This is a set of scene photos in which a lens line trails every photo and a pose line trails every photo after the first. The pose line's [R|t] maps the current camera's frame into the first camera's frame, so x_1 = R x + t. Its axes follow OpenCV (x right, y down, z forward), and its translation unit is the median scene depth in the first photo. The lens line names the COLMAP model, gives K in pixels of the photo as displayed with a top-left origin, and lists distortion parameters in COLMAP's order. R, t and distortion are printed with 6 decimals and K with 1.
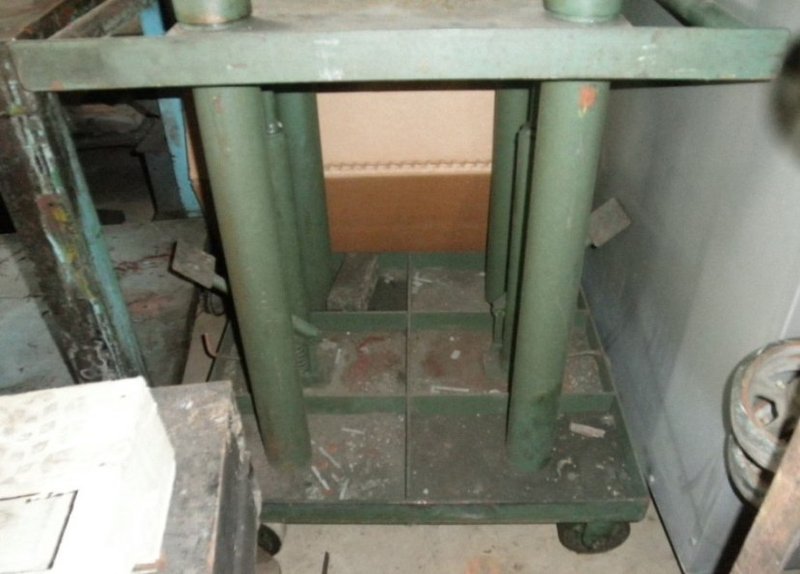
lens RADIAL K [[693.1, 0, 414.3], [0, 693.1, 286.9], [0, 0, 1]] dist [-0.093366, 0.098405]
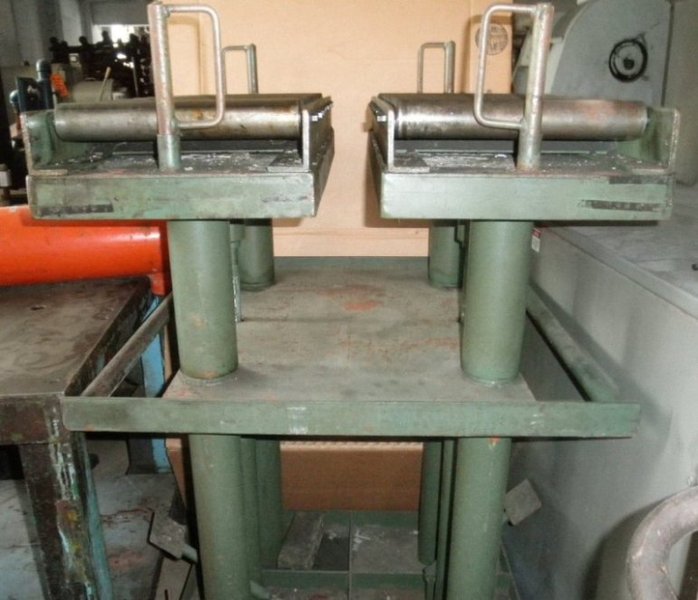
lens RADIAL K [[650.1, 0, 349.0], [0, 650.1, 300.0], [0, 0, 1]] dist [-0.108176, 0.096215]
pose [[0.999768, 0.018873, -0.010394, -0.009566], [-0.021066, 0.957517, -0.287608, -0.115371], [0.004524, 0.287760, 0.957692, -0.155963]]
